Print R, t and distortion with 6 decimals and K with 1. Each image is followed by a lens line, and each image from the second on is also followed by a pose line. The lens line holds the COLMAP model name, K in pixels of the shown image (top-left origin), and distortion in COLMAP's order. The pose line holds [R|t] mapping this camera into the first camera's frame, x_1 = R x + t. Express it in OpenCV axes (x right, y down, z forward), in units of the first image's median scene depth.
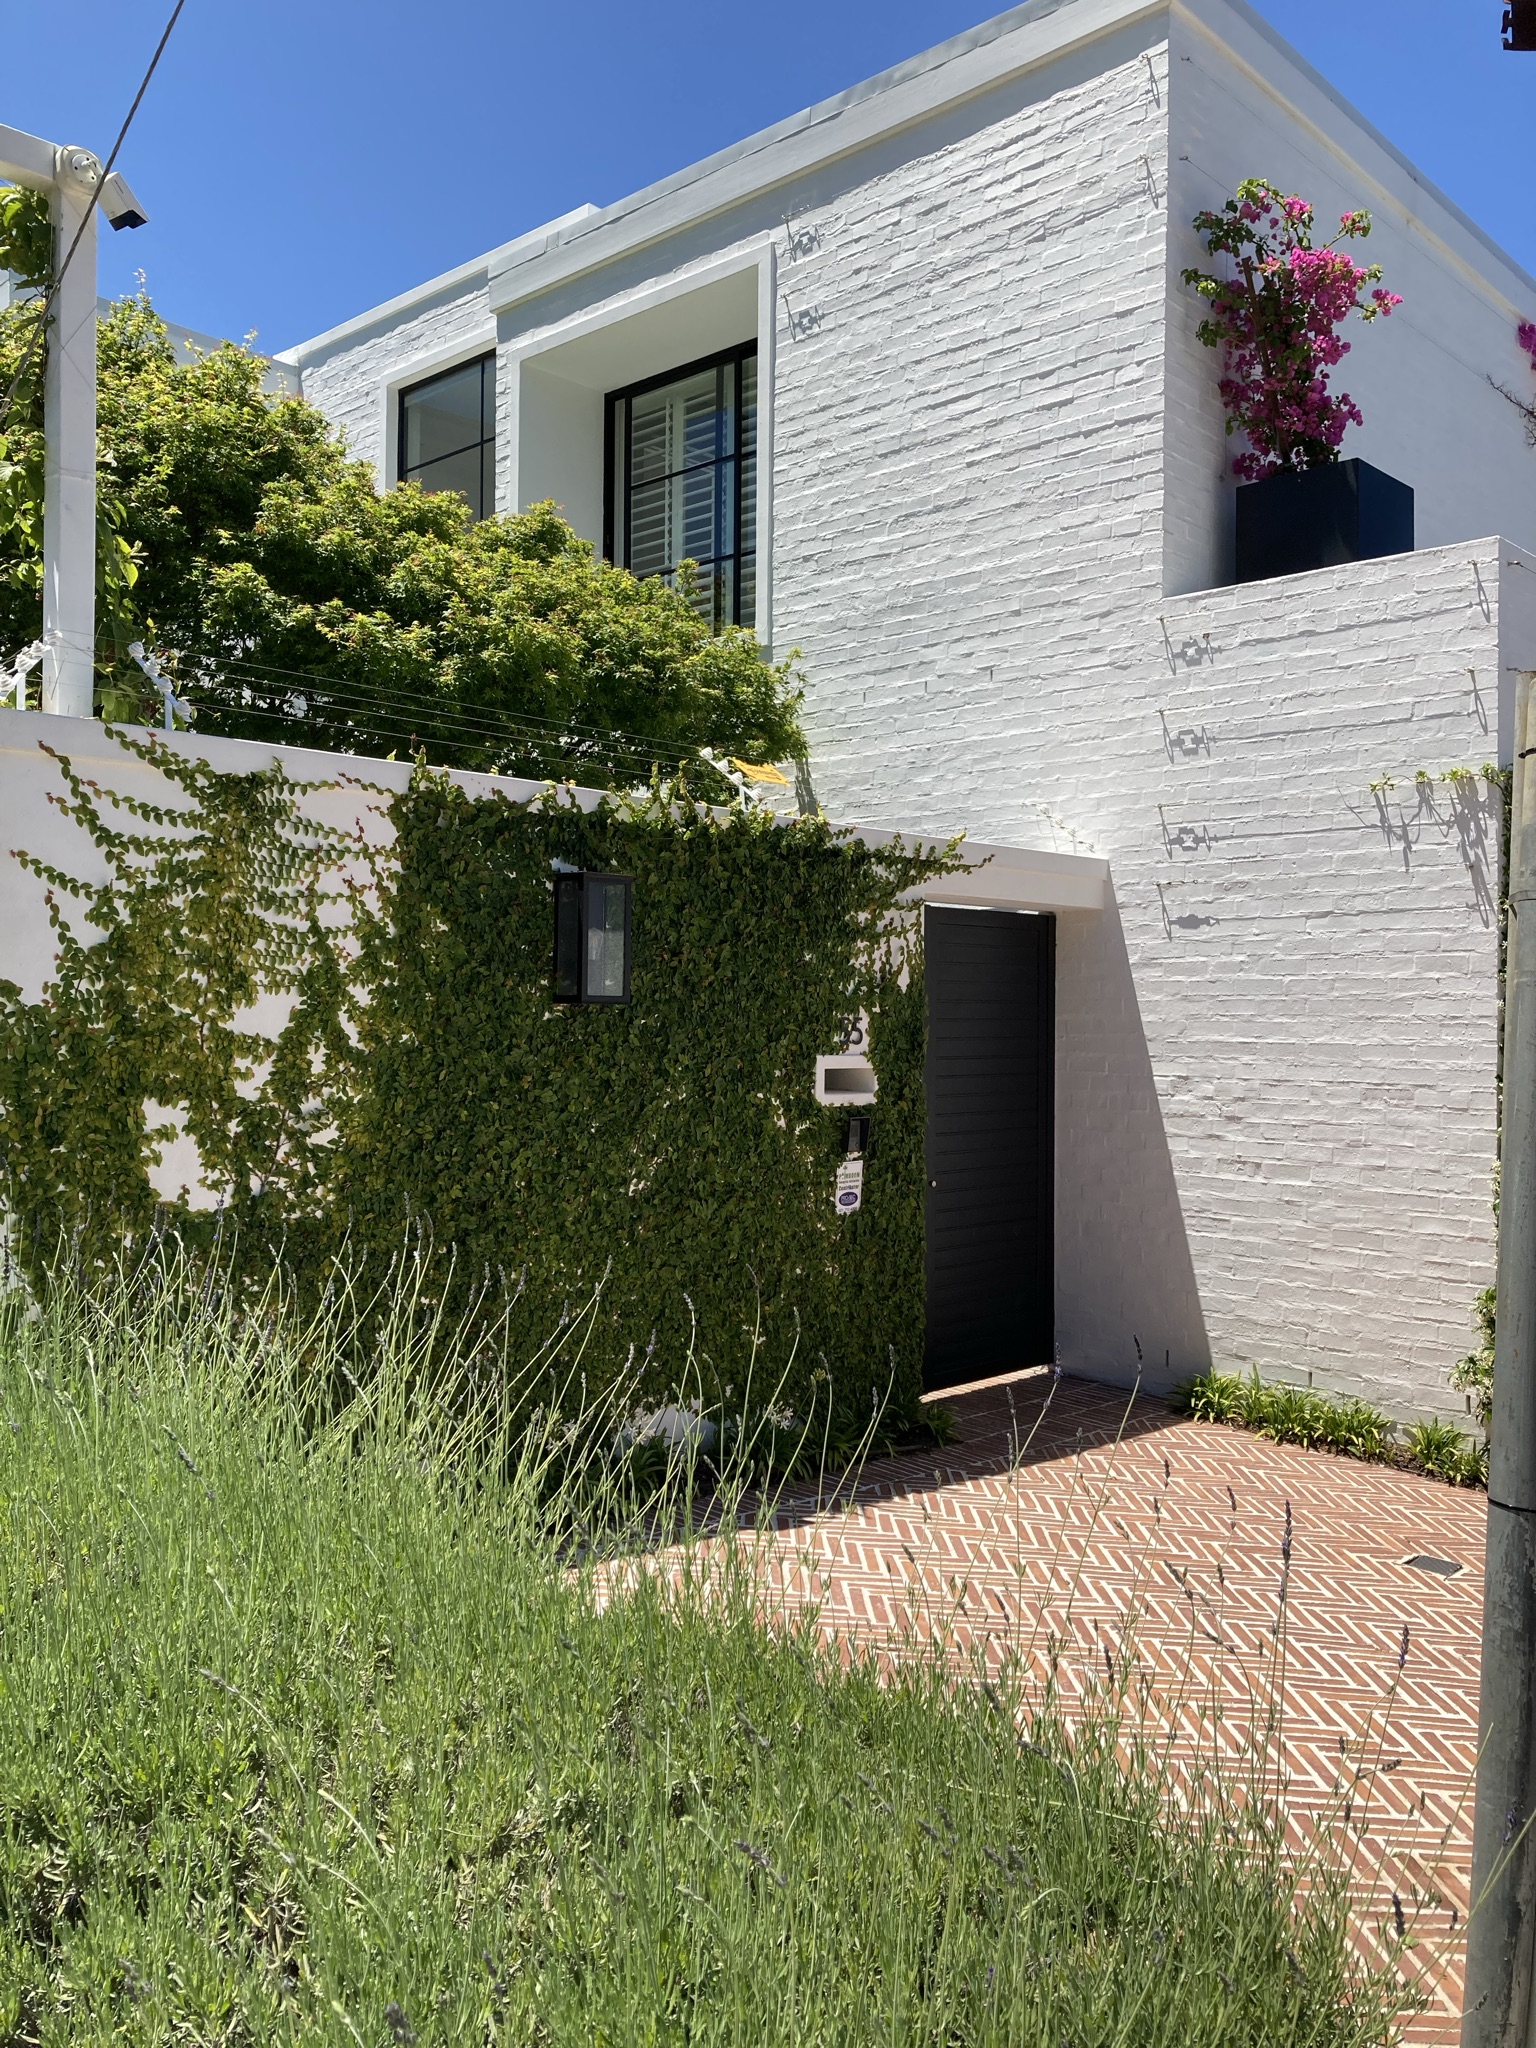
lens RADIAL K [[1668.4, 0, 767.5], [0, 1668.4, 1015.3], [0, 0, 1]] dist [0.068549, -0.107292]
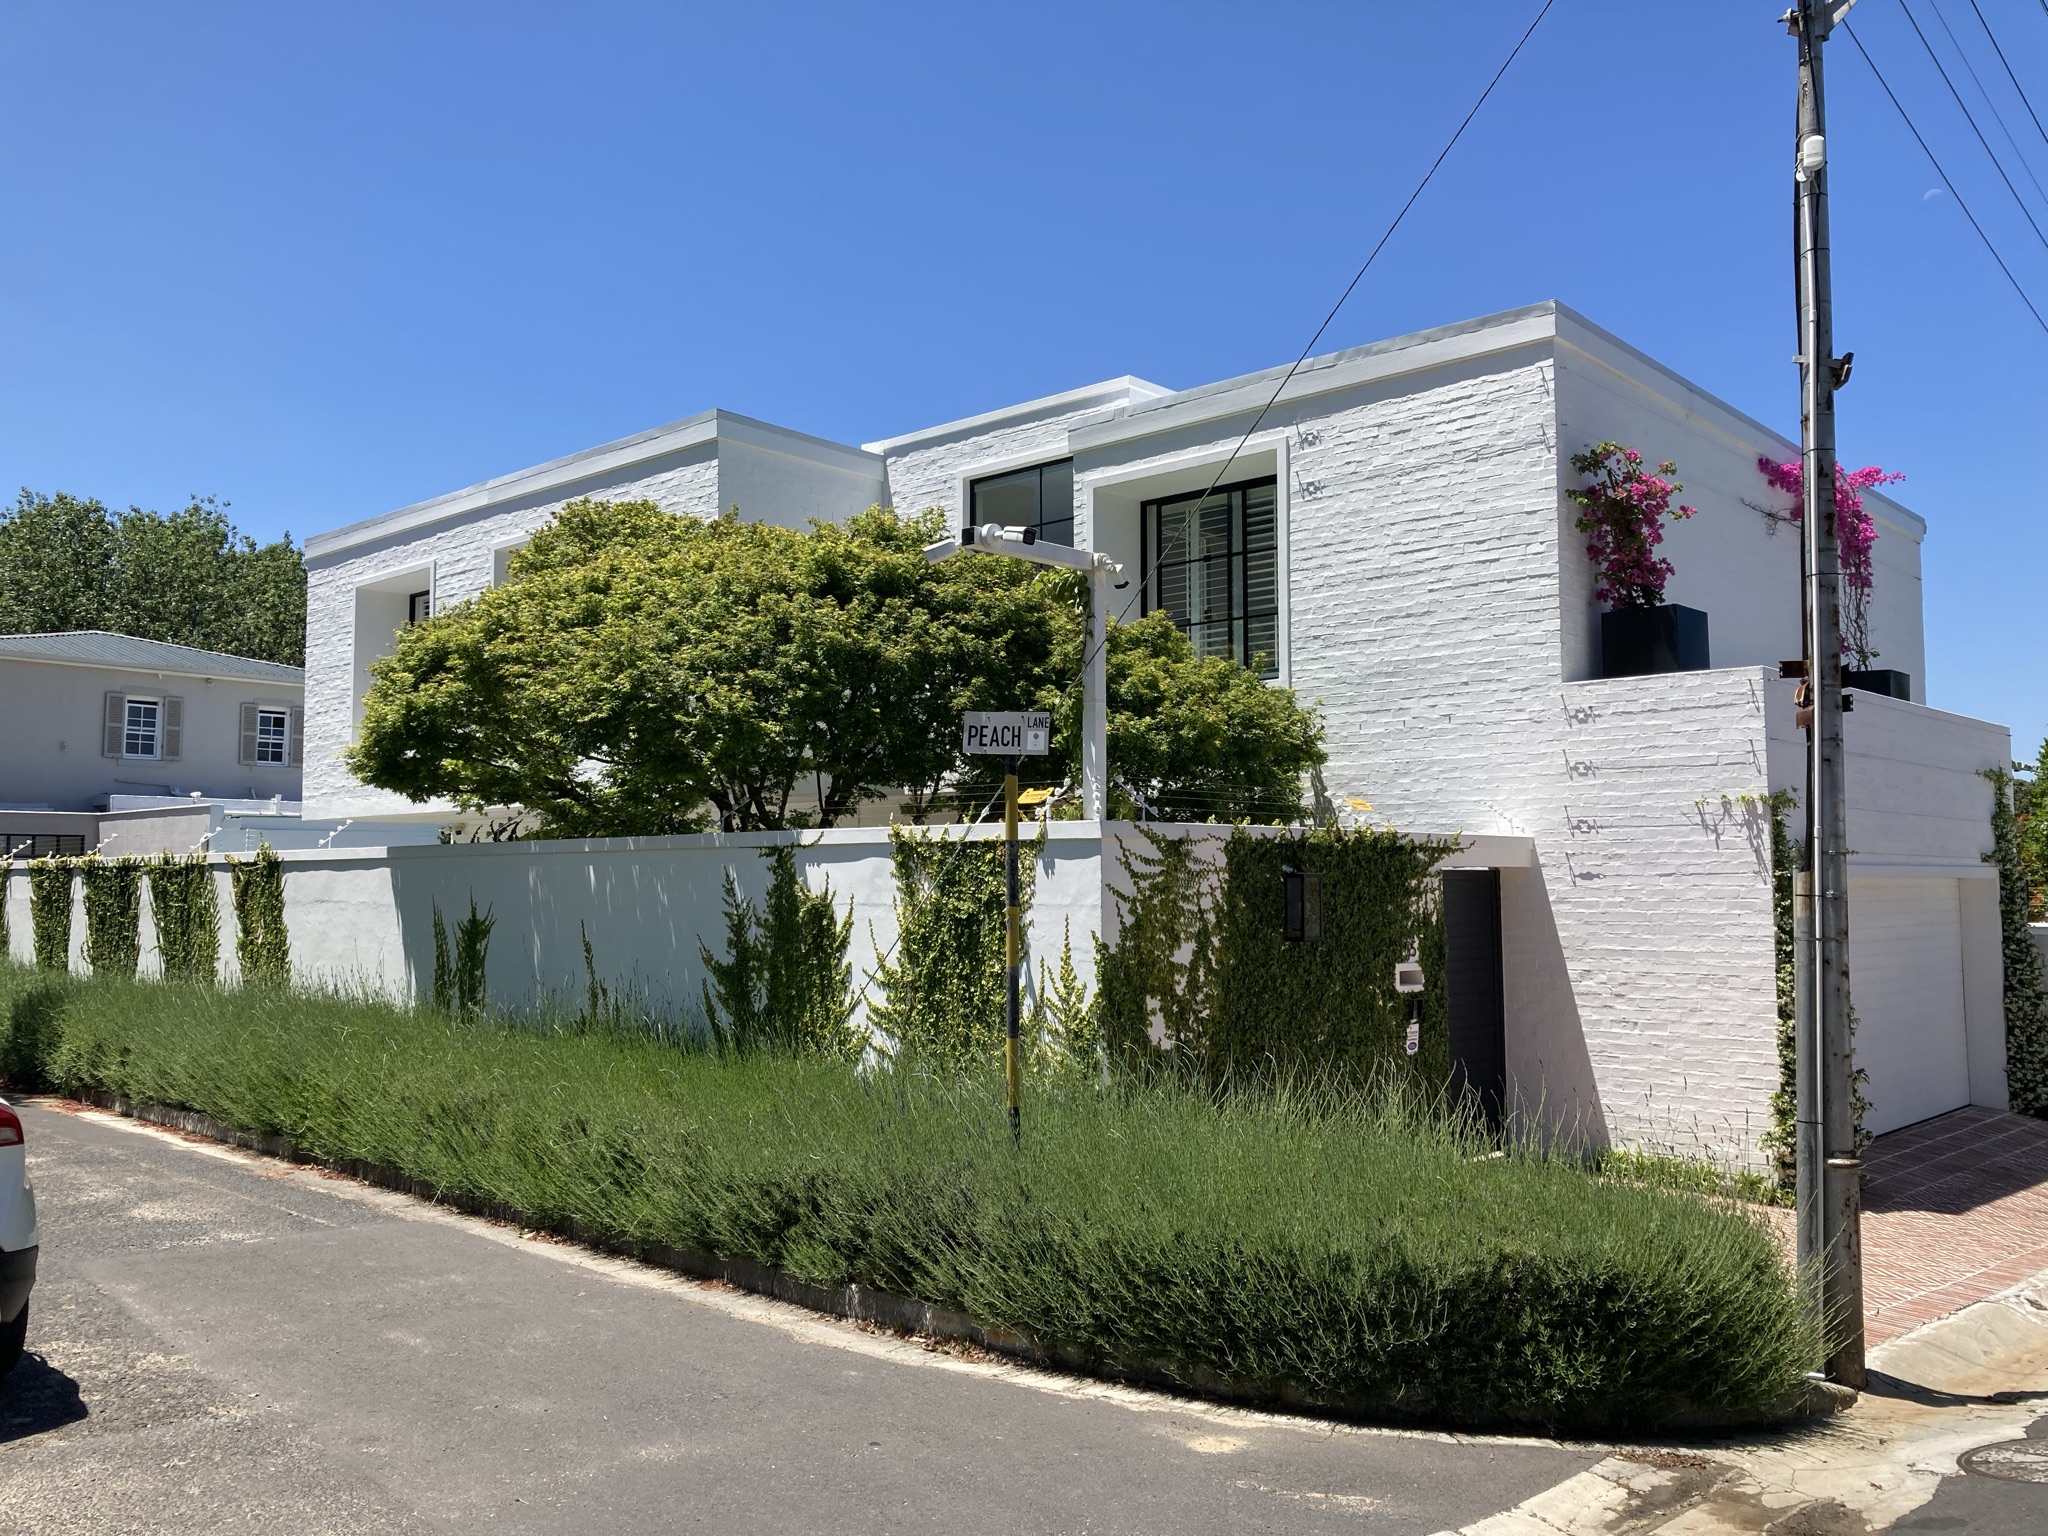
lens RADIAL K [[1668.4, 0, 1055.7], [0, 1668.4, 768.9], [0, 0, 1]] dist [0.068549, -0.107292]
pose [[0.999724, -0.012261, 0.020041, -0.336528], [0.013633, 0.997467, -0.069814, -0.058179], [-0.019134, 0.070068, 0.997359, -0.723395]]
